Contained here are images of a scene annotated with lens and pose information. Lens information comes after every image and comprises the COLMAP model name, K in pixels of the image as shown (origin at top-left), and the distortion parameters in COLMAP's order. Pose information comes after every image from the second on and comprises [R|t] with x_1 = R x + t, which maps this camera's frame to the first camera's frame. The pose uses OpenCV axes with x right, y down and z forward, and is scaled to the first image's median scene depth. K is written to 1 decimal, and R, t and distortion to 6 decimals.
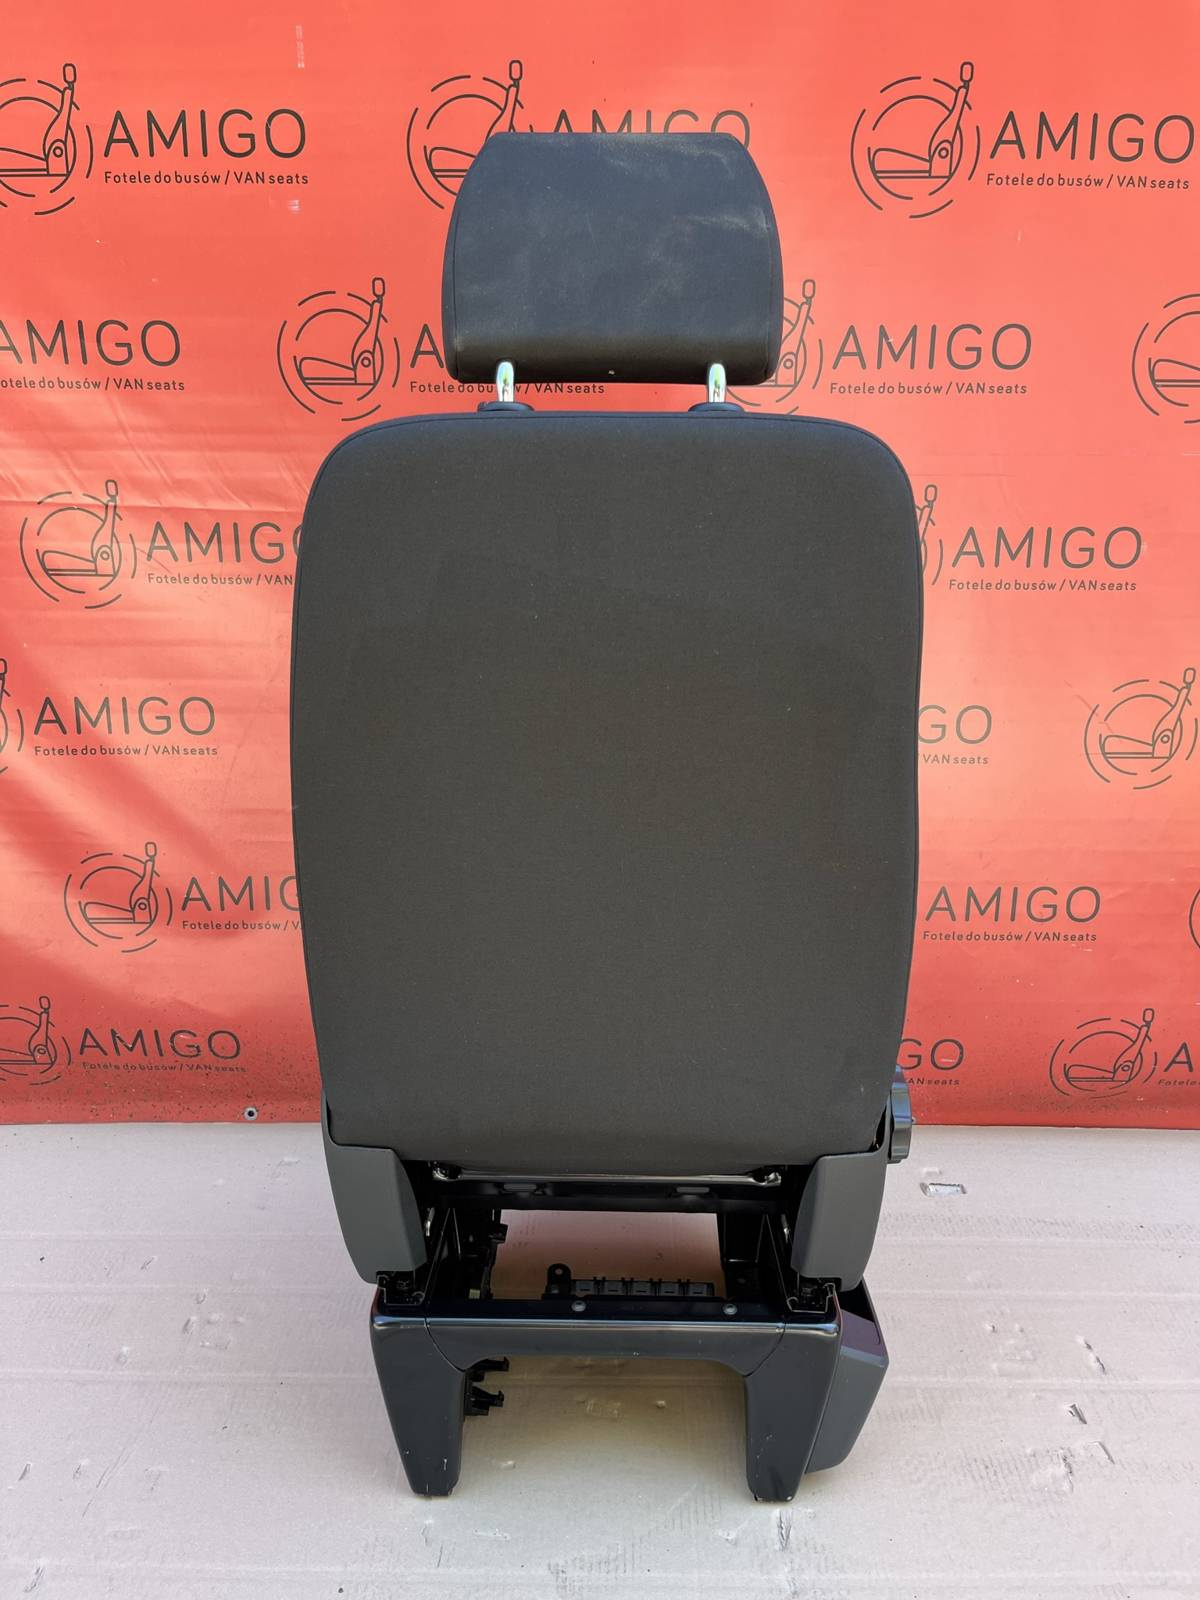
lens RADIAL K [[1233.5, 0, 585.9], [0, 1233.5, 803.5], [0, 0, 1]] dist [0.028895, -0.050841]
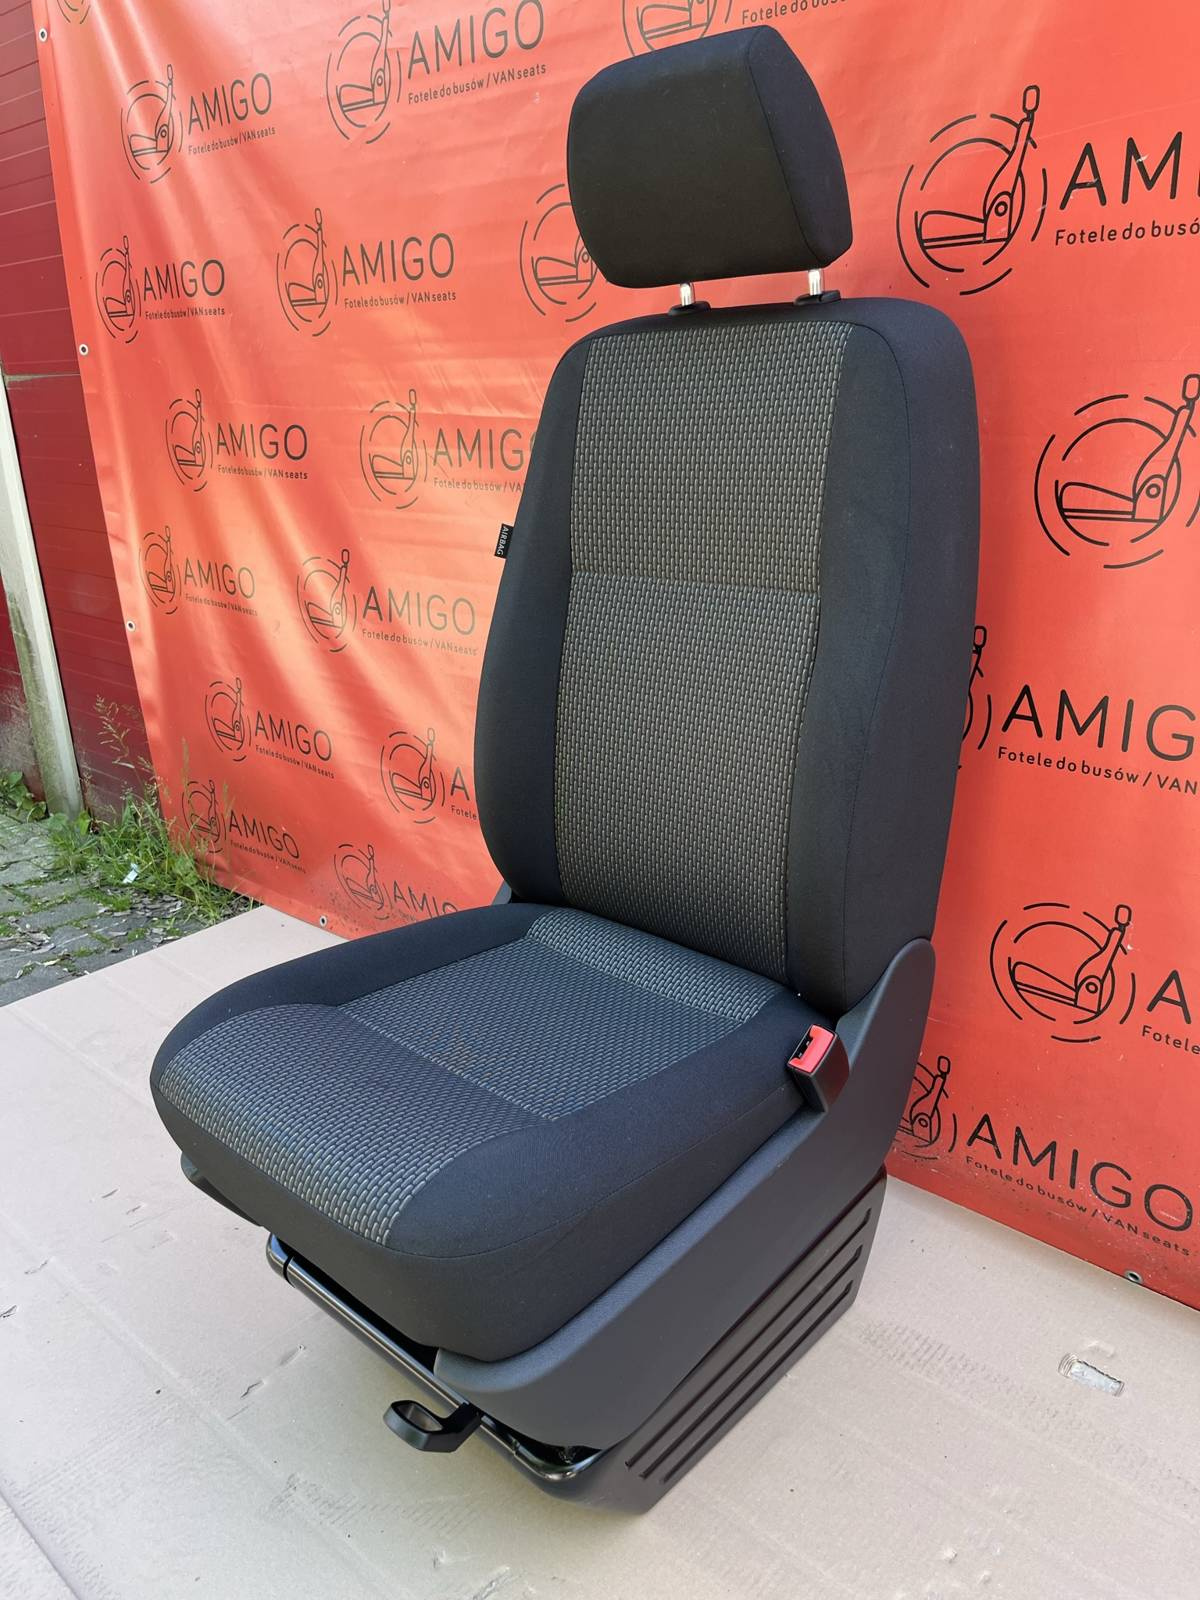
lens RADIAL K [[1233.5, 0, 607.1], [0, 1233.5, 810.5], [0, 0, 1]] dist [0.028895, -0.050841]
pose [[0.748860, 0.196766, -0.632844, 0.500249], [-0.165545, 0.980175, 0.108866, -0.044512], [0.641720, 0.023239, 0.766587, 0.280754]]
